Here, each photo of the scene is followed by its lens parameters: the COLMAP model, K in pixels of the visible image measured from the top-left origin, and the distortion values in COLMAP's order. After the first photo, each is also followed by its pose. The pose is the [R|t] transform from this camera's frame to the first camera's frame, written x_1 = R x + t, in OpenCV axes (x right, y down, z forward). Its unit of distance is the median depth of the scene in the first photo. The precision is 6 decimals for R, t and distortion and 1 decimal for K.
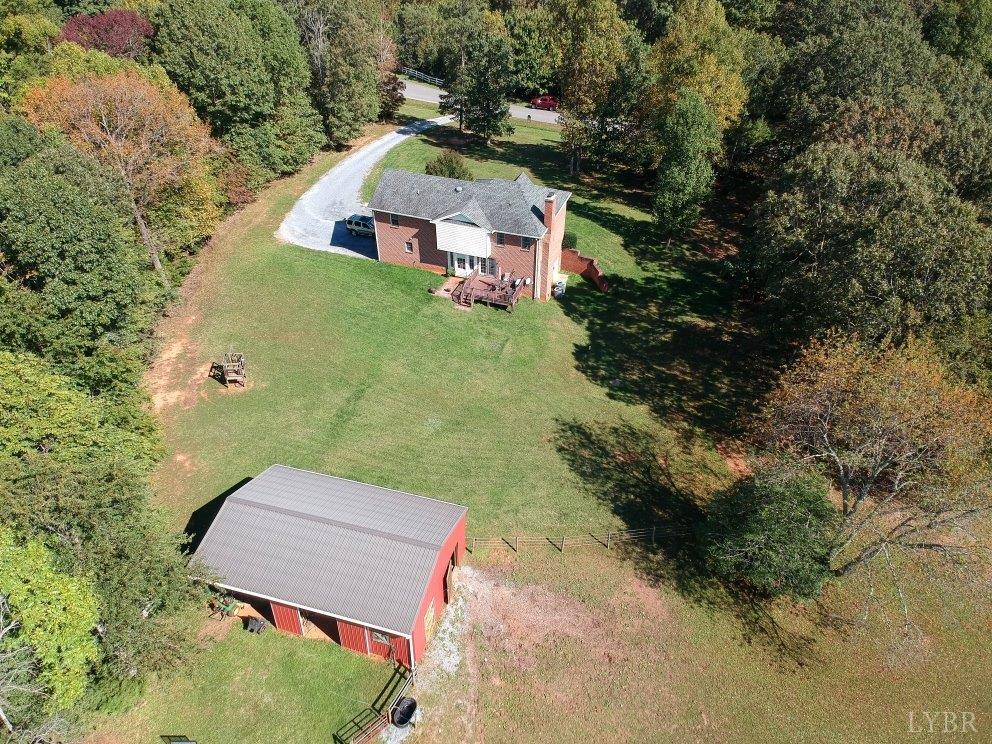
lens RADIAL K [[693.1, 0, 493.2], [0, 693.1, 371.0], [0, 0, 1]] dist [0.350863, -0.465938]
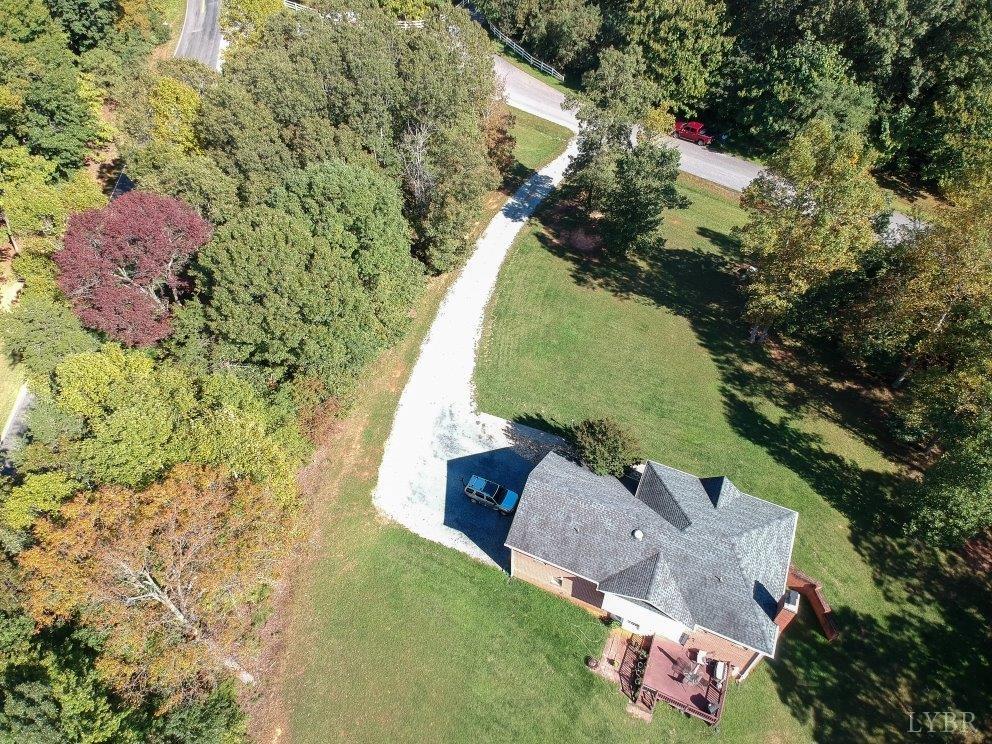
lens RADIAL K [[684.2, 0, 496.0], [0, 684.2, 372.0], [0, 0, 1]] dist [0.320510, -0.409338]
pose [[0.997839, 0.035613, -0.055226, -0.146308], [-0.020512, 0.967222, 0.253104, -0.551651], [0.062430, -0.251424, 0.965862, 0.345874]]
